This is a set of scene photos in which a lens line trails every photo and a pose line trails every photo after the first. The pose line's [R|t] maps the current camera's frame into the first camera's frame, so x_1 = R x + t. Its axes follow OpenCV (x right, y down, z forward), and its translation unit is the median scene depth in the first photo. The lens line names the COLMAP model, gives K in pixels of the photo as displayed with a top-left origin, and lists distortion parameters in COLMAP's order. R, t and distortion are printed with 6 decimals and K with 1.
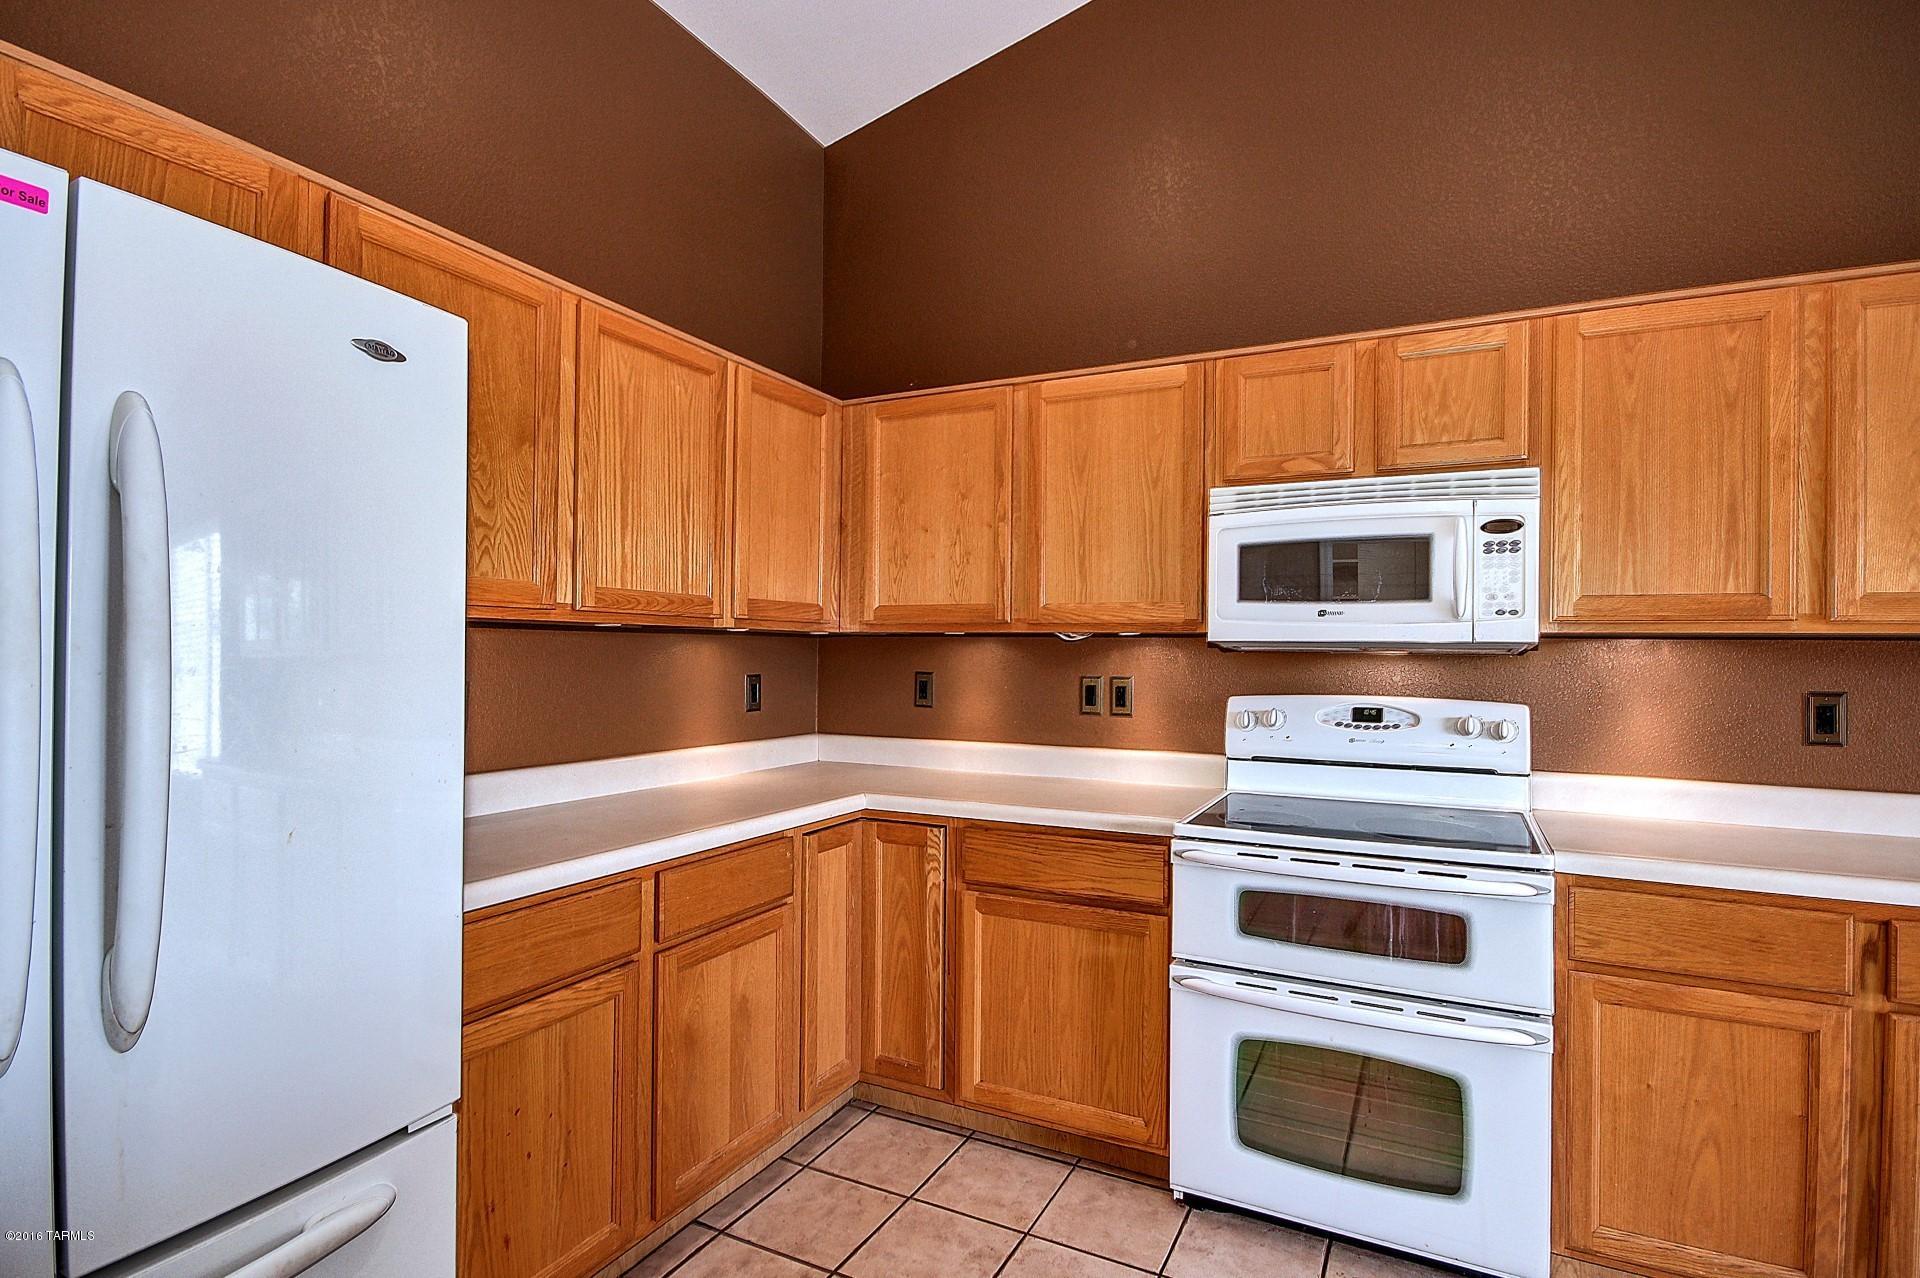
lens RADIAL K [[928.9, 0, 1000.3], [0, 928.9, 644.2], [0, 0, 1]] dist [0.004298, -0.007801]
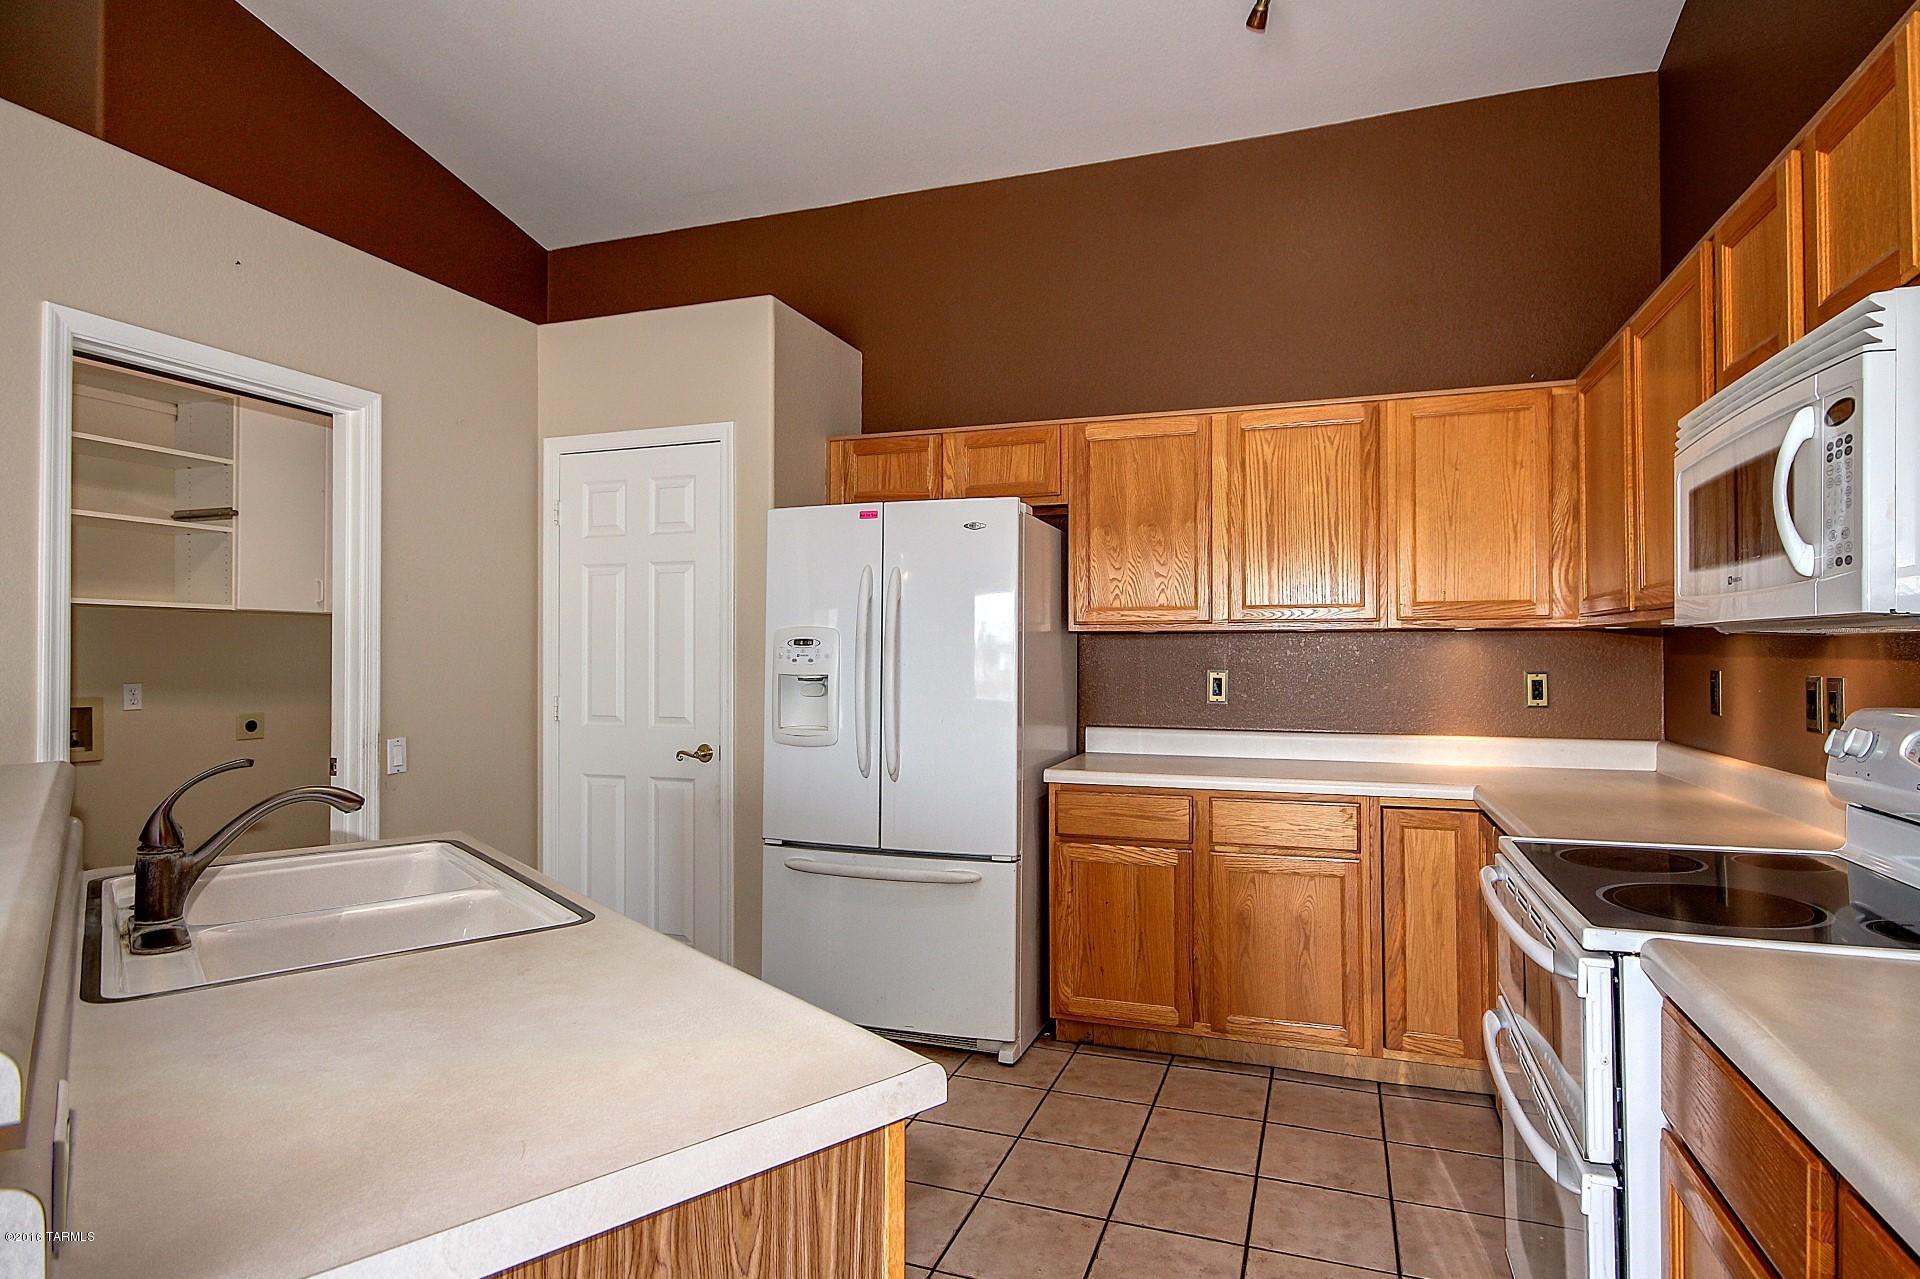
lens RADIAL K [[1014.5, 0, 964.9], [0, 1014.5, 644.0], [0, 0, 1]] dist [-0.006714, 0.002158]
pose [[0.108330, -0.018116, -0.993950, 1.035460], [0.012433, 0.999780, -0.016867, 0.018259], [0.994037, -0.010531, 0.108531, 0.369109]]
